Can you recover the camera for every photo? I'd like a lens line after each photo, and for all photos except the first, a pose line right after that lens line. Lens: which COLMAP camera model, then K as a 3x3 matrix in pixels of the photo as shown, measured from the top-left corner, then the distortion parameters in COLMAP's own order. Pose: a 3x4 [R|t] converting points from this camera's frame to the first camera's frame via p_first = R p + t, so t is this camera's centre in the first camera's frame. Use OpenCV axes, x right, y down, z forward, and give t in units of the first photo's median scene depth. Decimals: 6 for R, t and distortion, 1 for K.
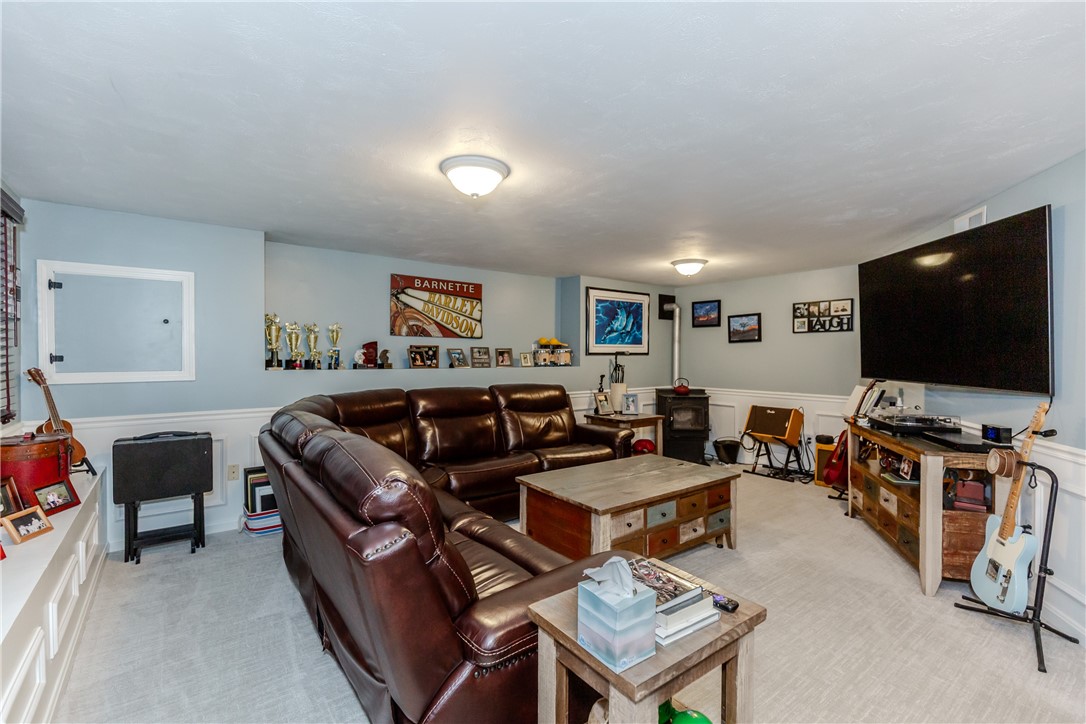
lens RADIAL K [[482.7, 0, 546.1], [0, 482.7, 358.8], [0, 0, 1]] dist [0.003357, 0.000063]
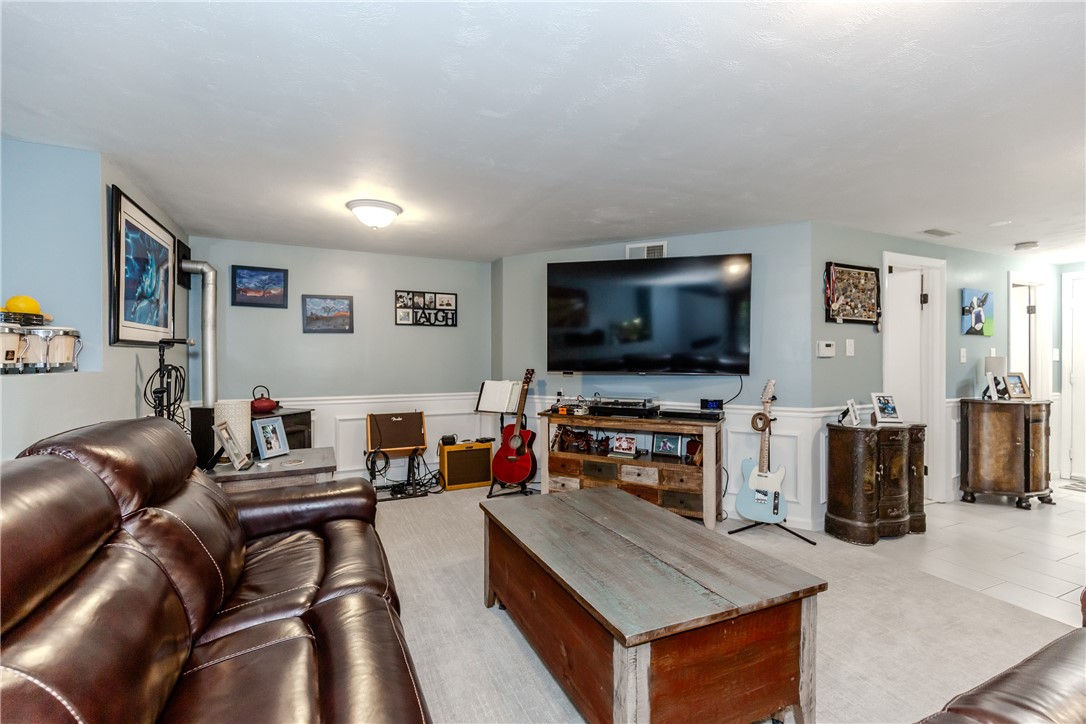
lens RADIAL K [[482.7, 0, 546.1], [0, 482.7, 358.8], [0, 0, 1]] dist [0.003357, 0.000063]
pose [[0.215864, -0.004269, 0.976414, -0.278178], [0.004988, 0.999982, 0.003269, 0.005847], [-0.976411, 0.004165, 0.215881, 0.572354]]
